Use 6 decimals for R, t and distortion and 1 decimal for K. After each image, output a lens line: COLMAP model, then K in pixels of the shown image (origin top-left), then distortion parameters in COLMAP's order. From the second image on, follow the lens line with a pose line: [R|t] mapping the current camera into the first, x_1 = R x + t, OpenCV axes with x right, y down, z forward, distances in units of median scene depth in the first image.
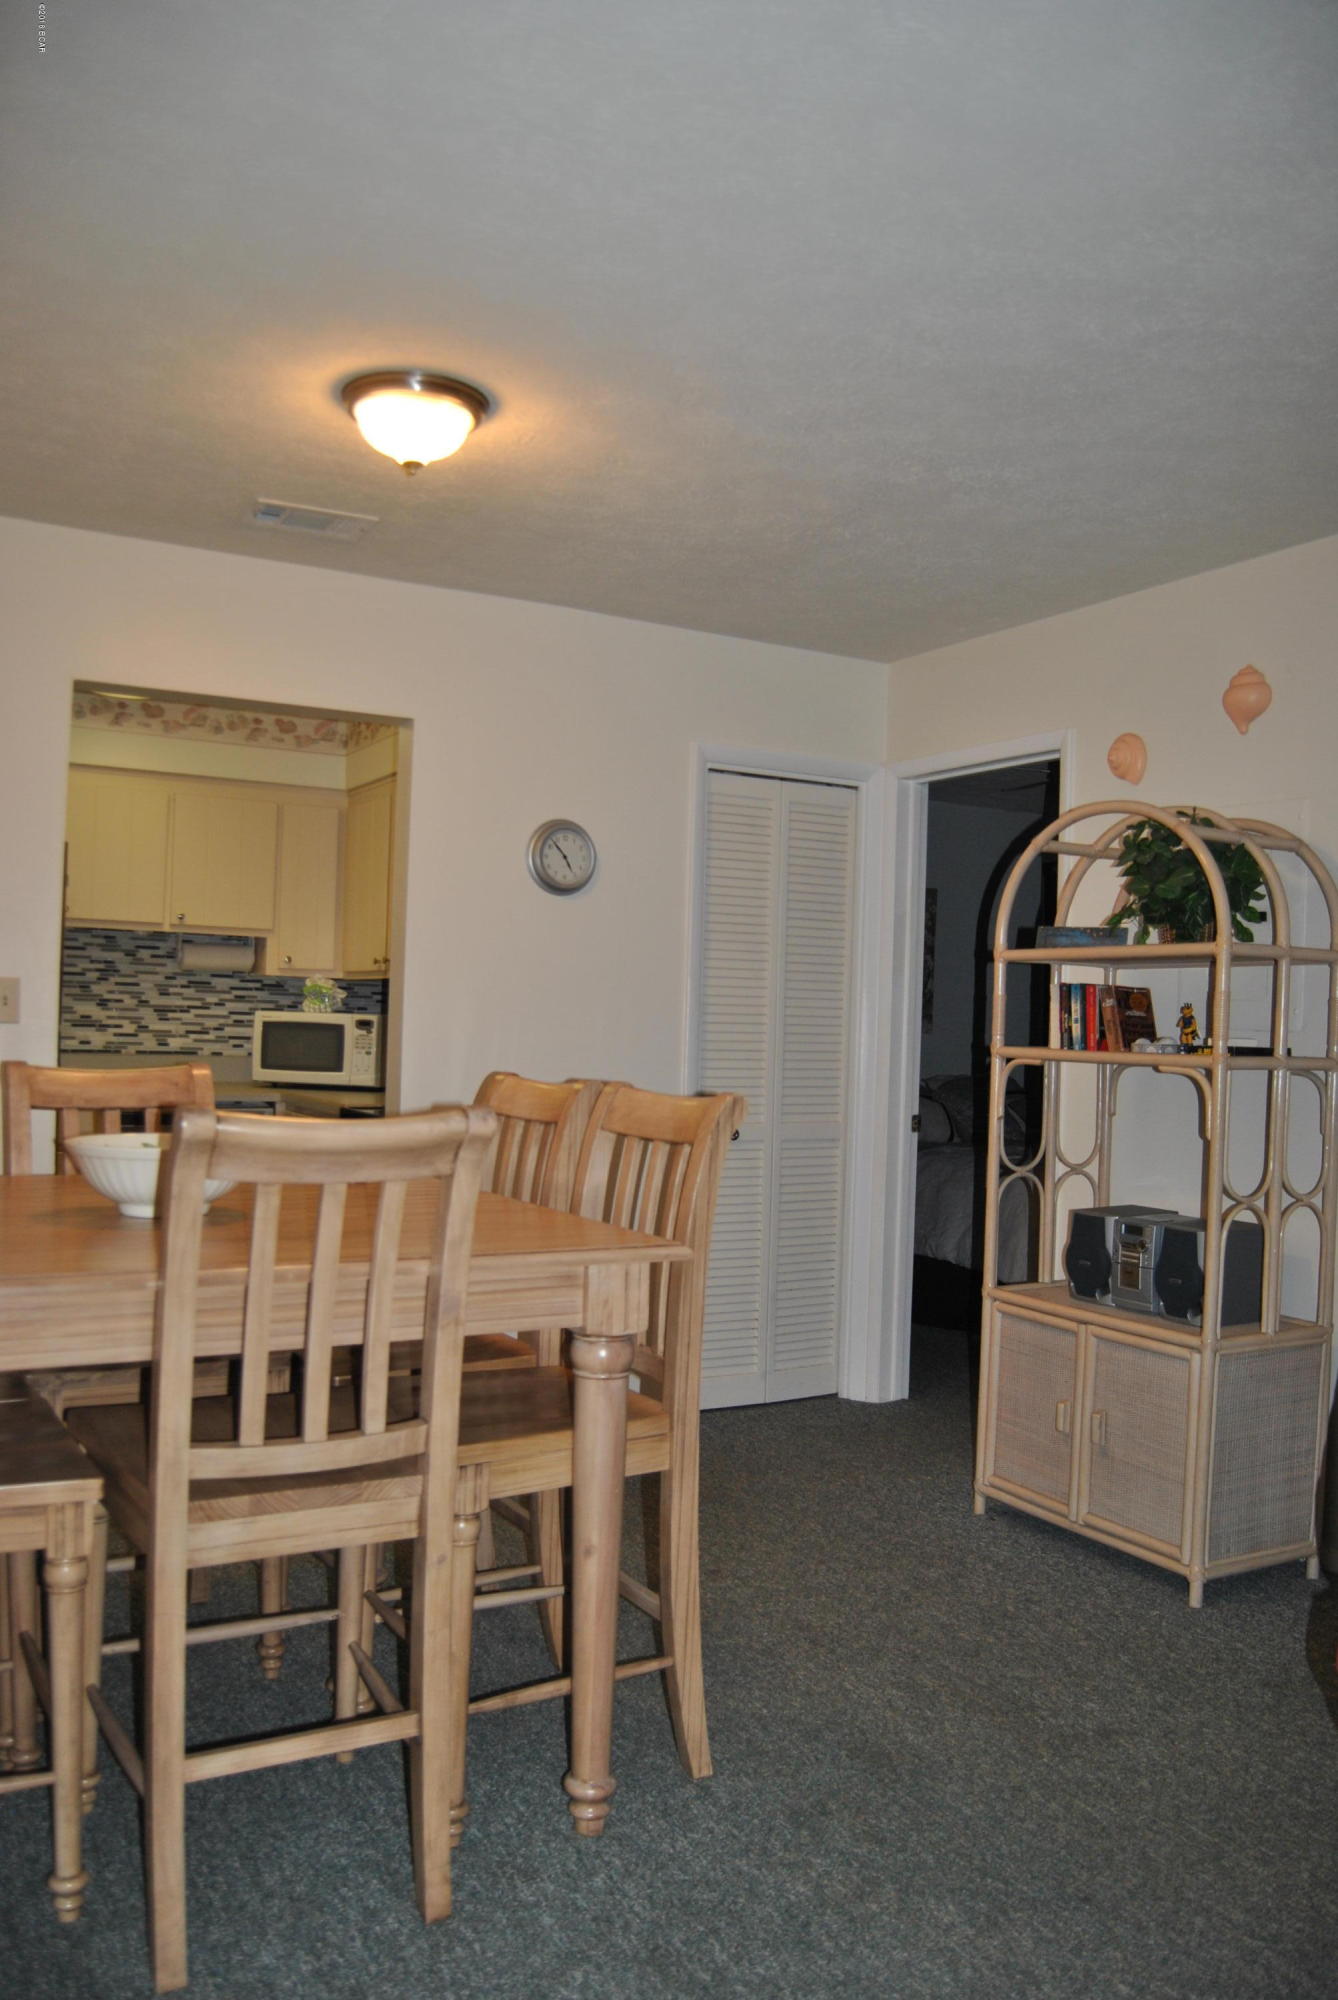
lens RADIAL K [[1559.7, 0, 669.0], [0, 1559.7, 1000.0], [0, 0, 1]] dist [-0.087313, 0.016498]
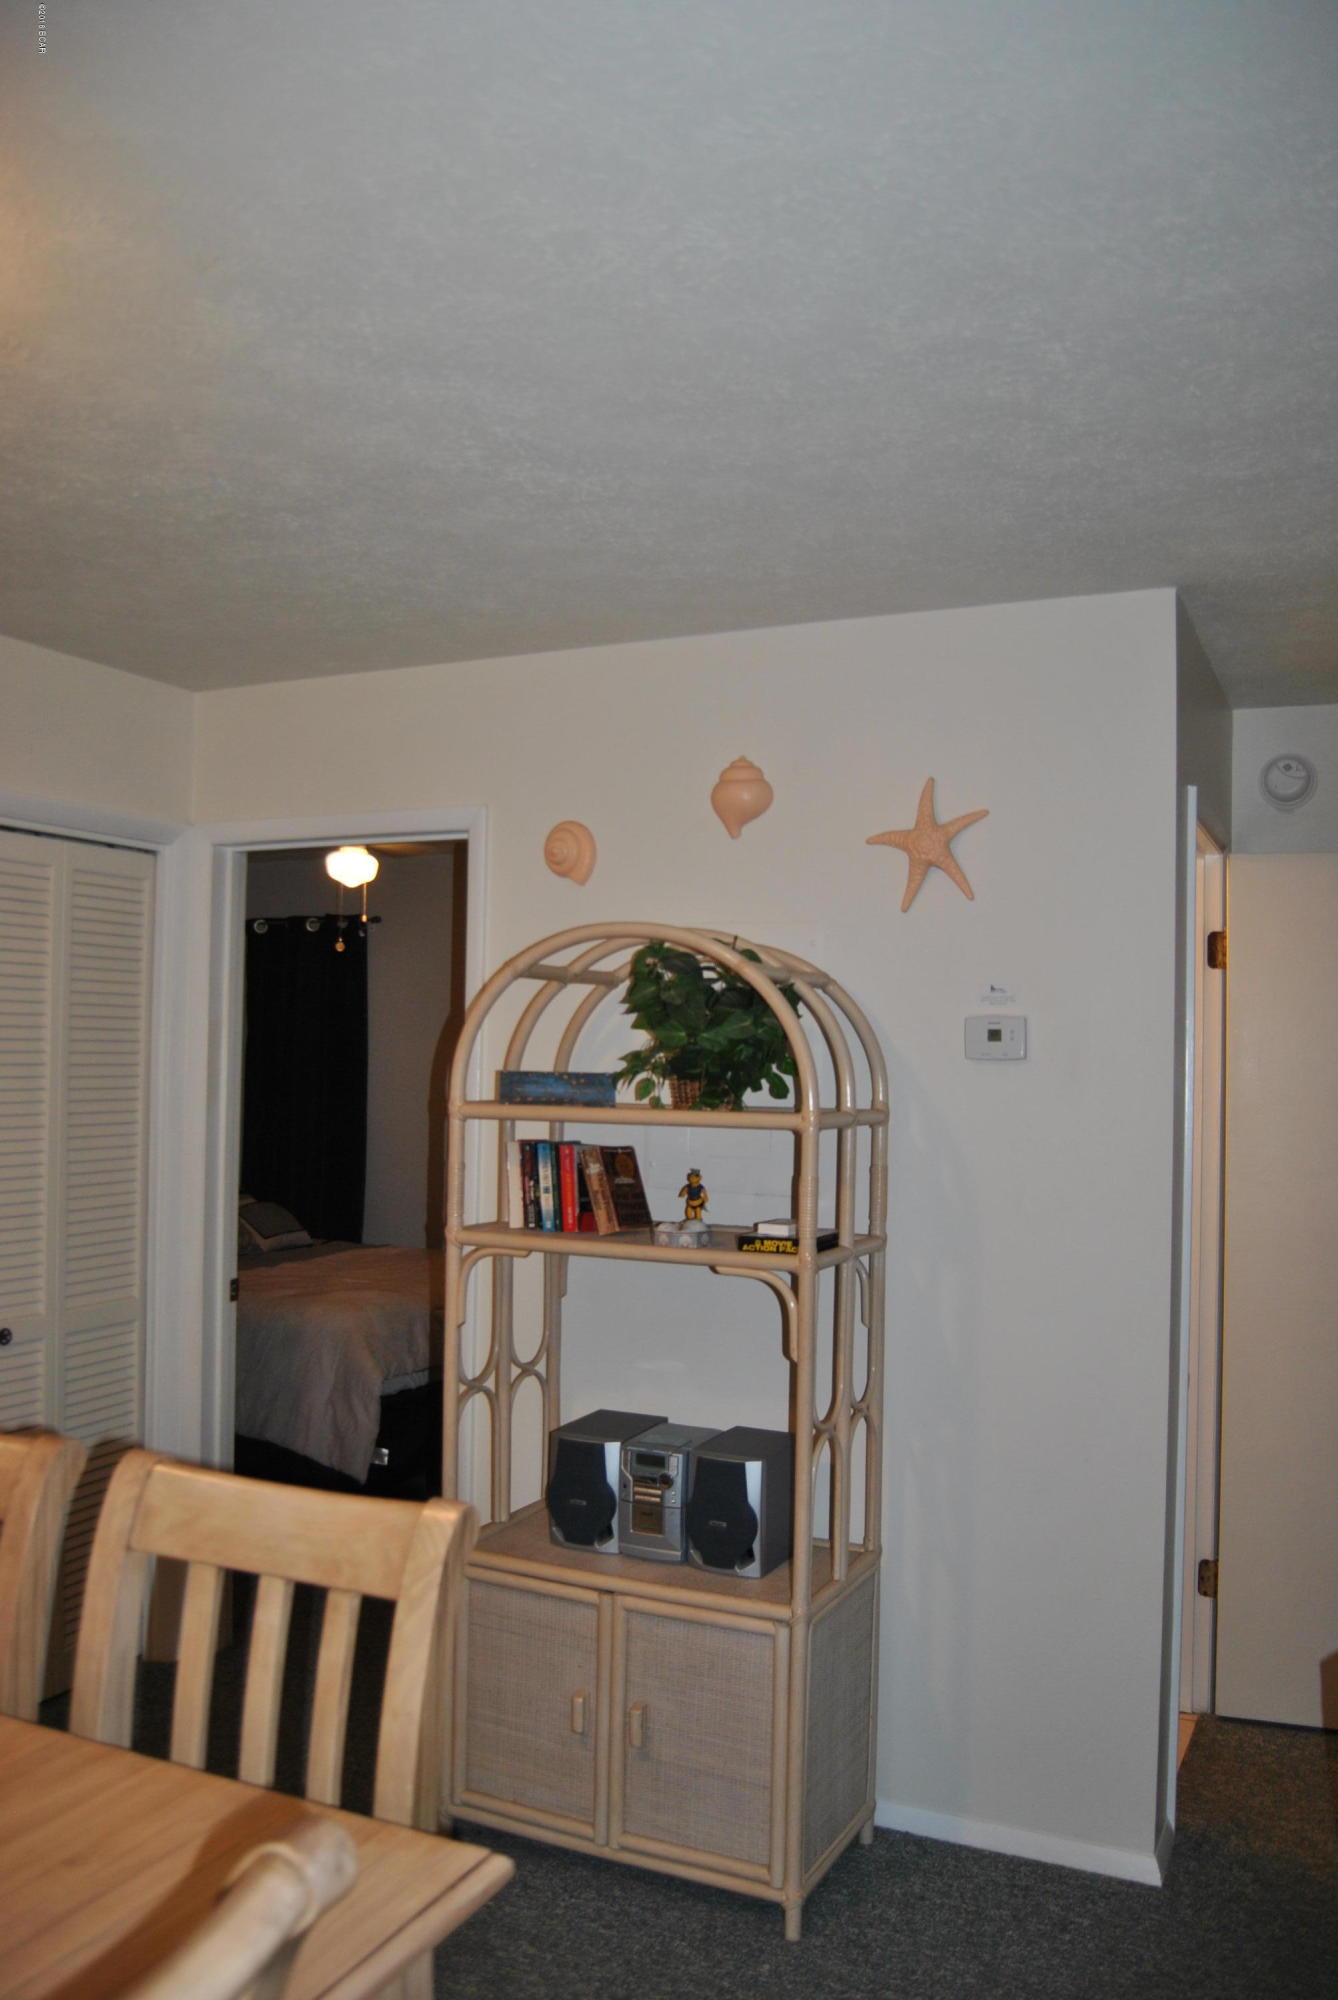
lens RADIAL K [[1559.7, 0, 669.0], [0, 1559.7, 1000.0], [0, 0, 1]] dist [-0.087313, 0.016498]
pose [[0.813332, 0.001676, 0.581798, -0.152689], [0.001835, 0.999983, -0.005445, -0.082089], [-0.581797, 0.005496, 0.813315, 0.336759]]
